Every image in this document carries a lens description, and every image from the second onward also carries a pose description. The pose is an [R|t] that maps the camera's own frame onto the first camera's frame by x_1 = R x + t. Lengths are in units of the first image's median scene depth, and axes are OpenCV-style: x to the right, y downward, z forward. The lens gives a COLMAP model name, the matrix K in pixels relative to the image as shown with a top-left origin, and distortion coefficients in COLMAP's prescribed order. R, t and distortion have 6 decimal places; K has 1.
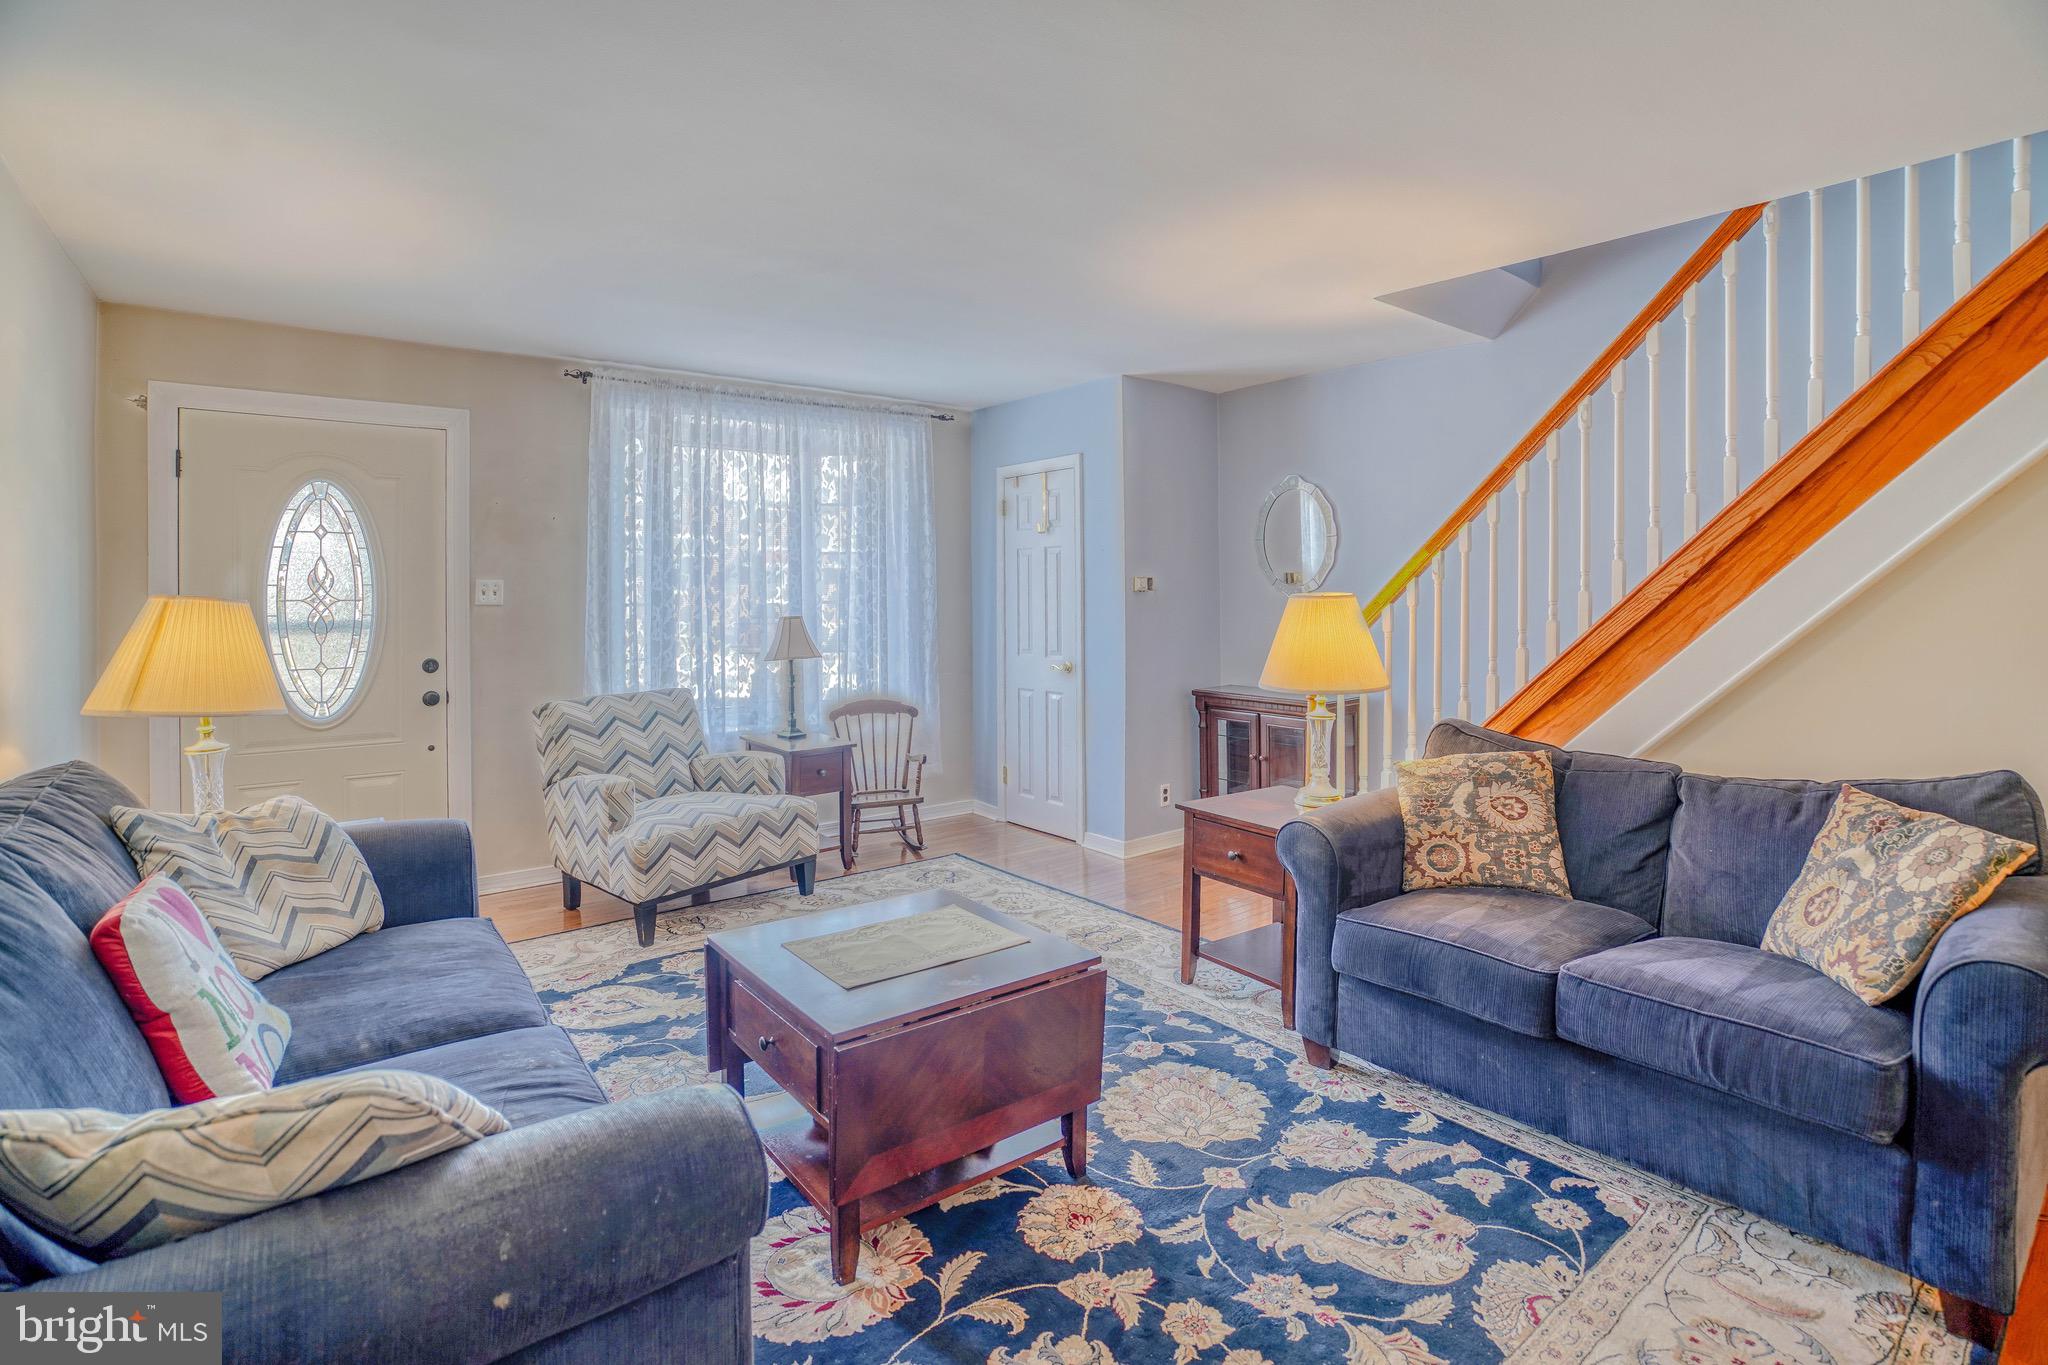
lens RADIAL K [[995.3, 0, 1013.3], [0, 995.3, 615.9], [0, 0, 1]] dist [-0.046173, 0.001042]
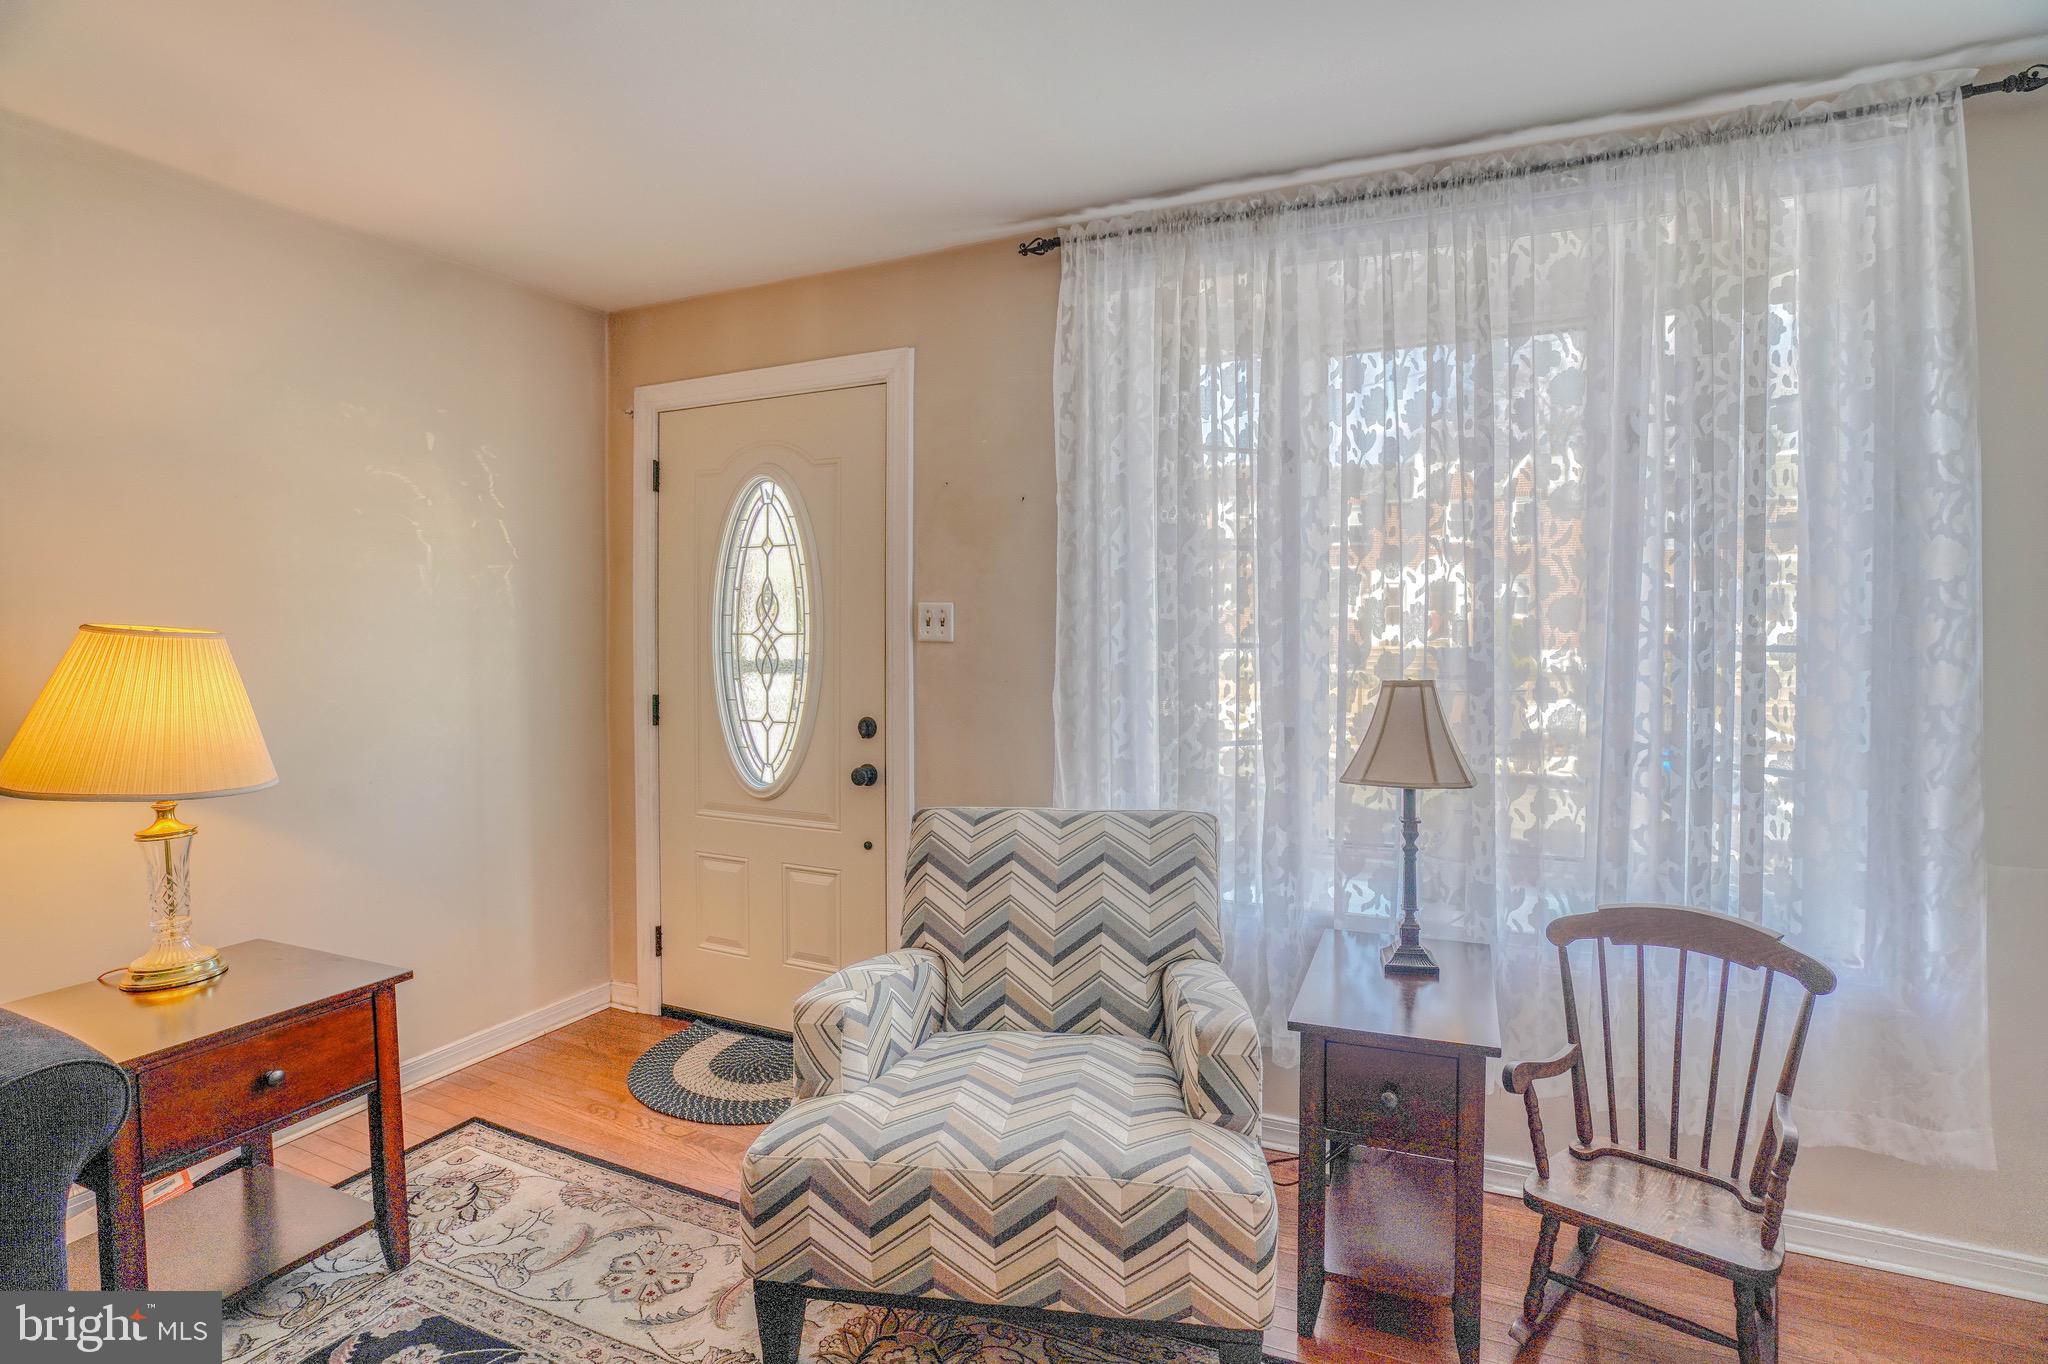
lens RADIAL K [[975.6, 0, 1030.0], [0, 975.6, 653.9], [0, 0, 1]] dist [-0.057096, 0.024740]
pose [[0.472973, 0.024198, -0.880745, 0.102367], [-0.023519, 0.999613, 0.014834, -0.022317], [0.880763, 0.013698, 0.473359, 1.164295]]
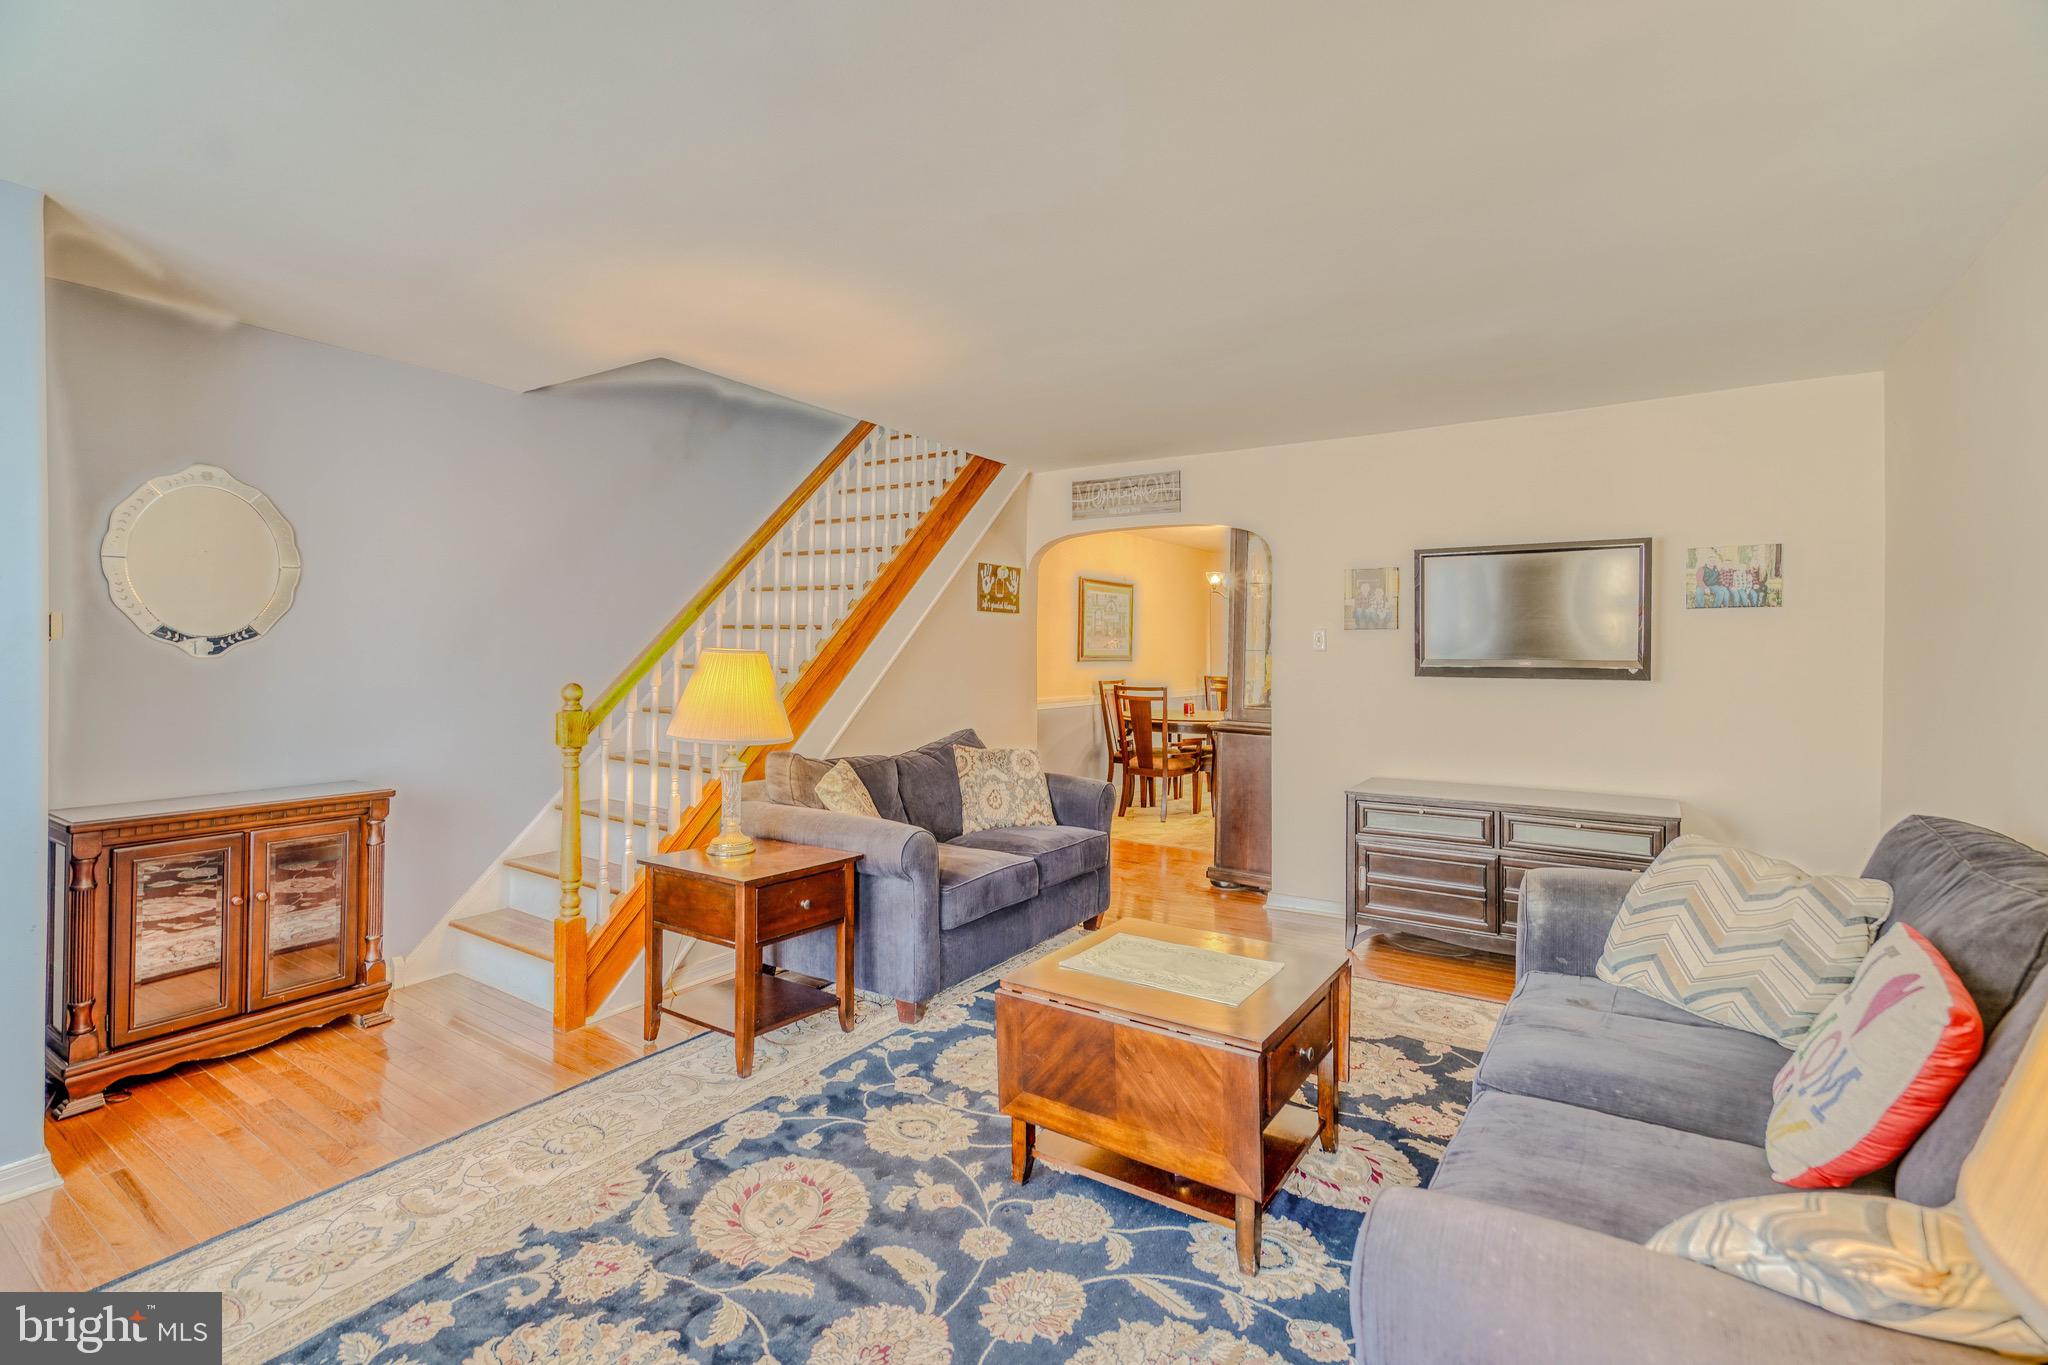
lens RADIAL K [[952.5, 0, 1002.7], [0, 952.5, 675.6], [0, 0, 1]] dist [-0.061825, 0.021266]
pose [[-0.319664, -0.026881, 0.947149, -0.841563], [0.017411, 0.999262, 0.034236, -0.032570], [-0.947371, 0.027435, -0.318961, 1.215545]]
